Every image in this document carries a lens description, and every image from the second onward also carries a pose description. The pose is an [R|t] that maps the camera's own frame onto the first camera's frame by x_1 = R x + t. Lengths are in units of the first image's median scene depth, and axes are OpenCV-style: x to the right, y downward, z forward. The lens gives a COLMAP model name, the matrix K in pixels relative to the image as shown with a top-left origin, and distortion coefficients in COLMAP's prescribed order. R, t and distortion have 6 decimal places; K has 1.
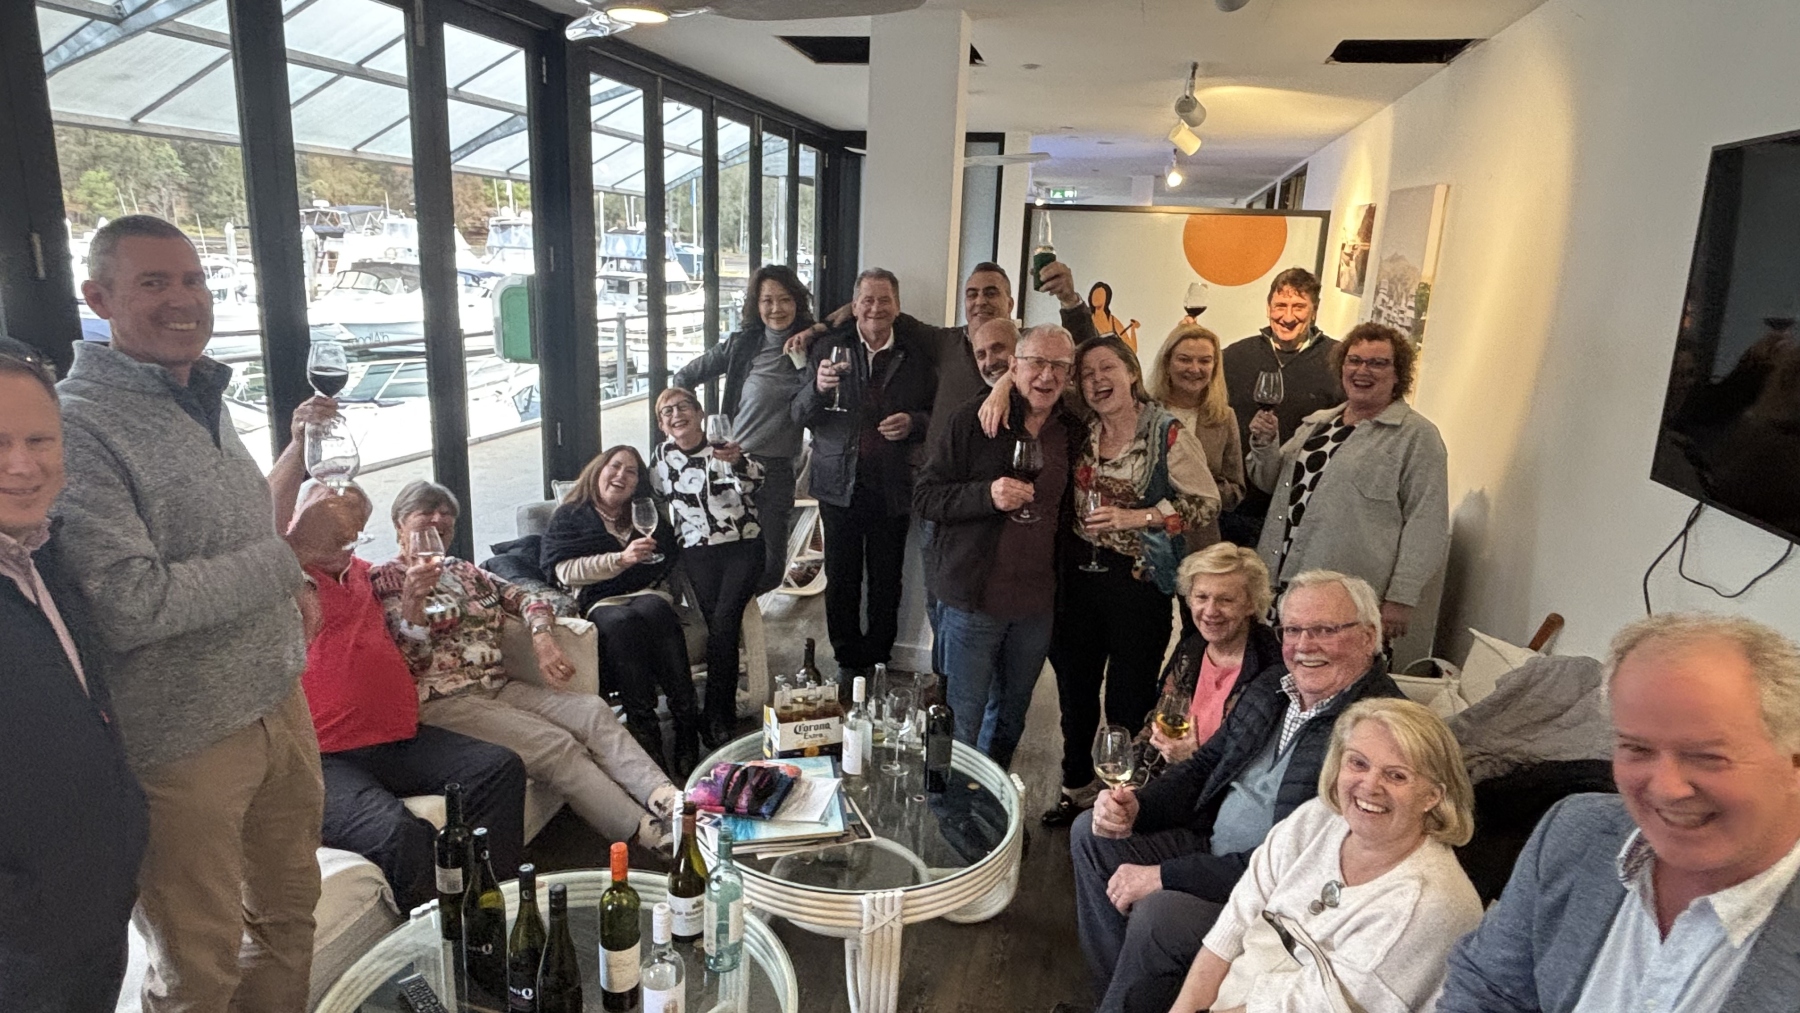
lens RADIAL K [[1055.0, 0, 900.0], [0, 1055.0, 506.5], [0, 0, 1]] dist [-0.001078, -0.001001]
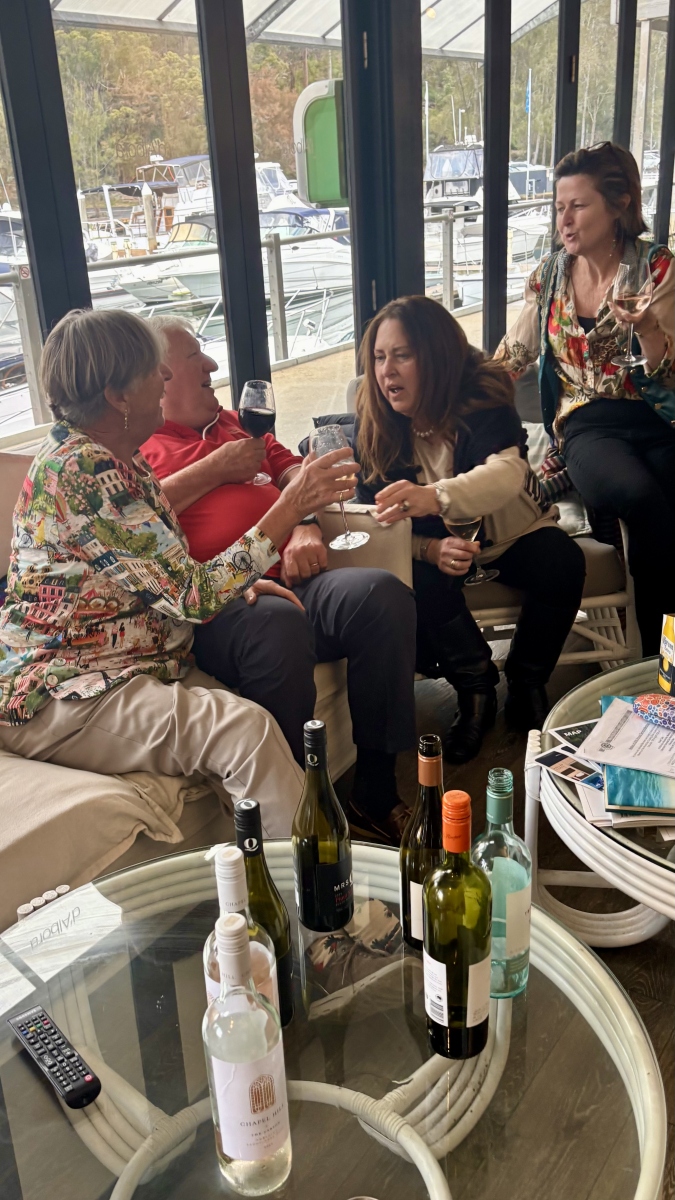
lens RADIAL K [[985.0, 0, 337.5], [0, 985.0, 600.0], [0, 0, 1]] dist [0.093532, 0.007739]
pose [[0.933914, 0.020389, -0.356915, -0.077979], [0.012314, 0.995945, 0.089114, 0.097713], [0.357285, -0.087620, 0.929876, 0.275599]]
